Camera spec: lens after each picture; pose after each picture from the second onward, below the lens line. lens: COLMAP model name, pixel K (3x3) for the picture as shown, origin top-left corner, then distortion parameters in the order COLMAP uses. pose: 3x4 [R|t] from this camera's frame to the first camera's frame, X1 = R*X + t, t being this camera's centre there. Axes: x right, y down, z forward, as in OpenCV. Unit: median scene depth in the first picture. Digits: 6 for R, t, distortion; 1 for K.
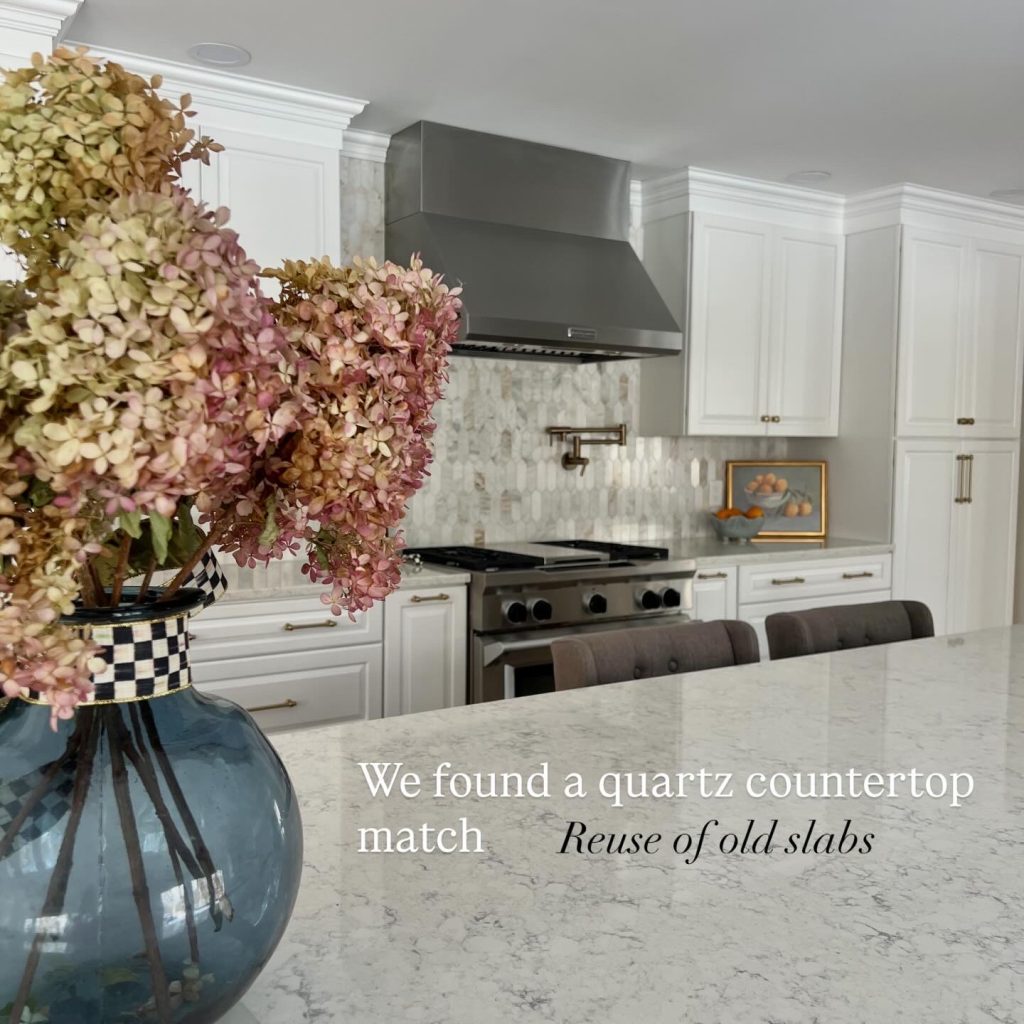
lens RADIAL K [[1091.9, 0, 494.0], [0, 1091.9, 527.5], [0, 0, 1]] dist [0.111748, -0.210742]
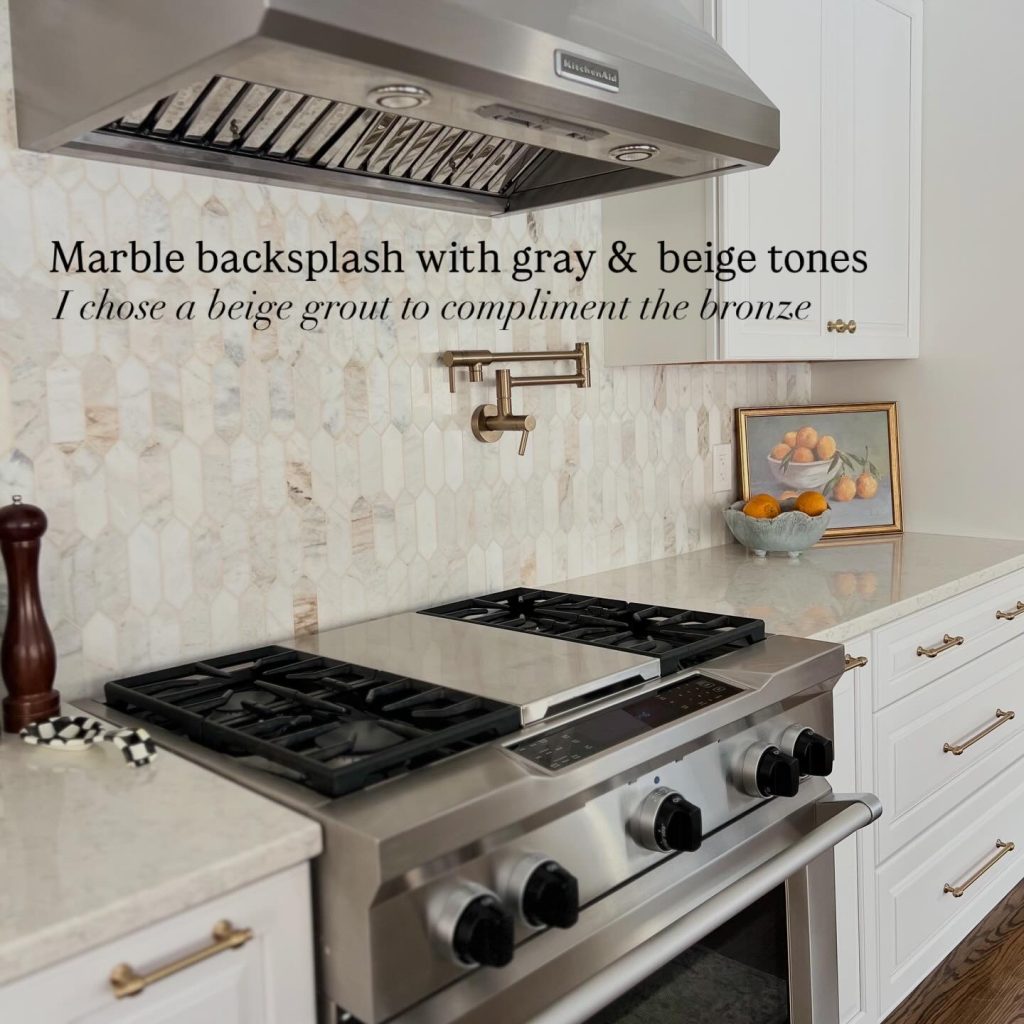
lens RADIAL K [[1055.7, 0, 513.3], [0, 1055.7, 453.6], [0, 0, 1]] dist [0.101093, -0.317835]
pose [[0.972051, -0.053491, 0.228593, -0.025152], [0.058400, 0.998184, -0.014759, -0.041099], [-0.227388, 0.027696, 0.973410, 0.566279]]
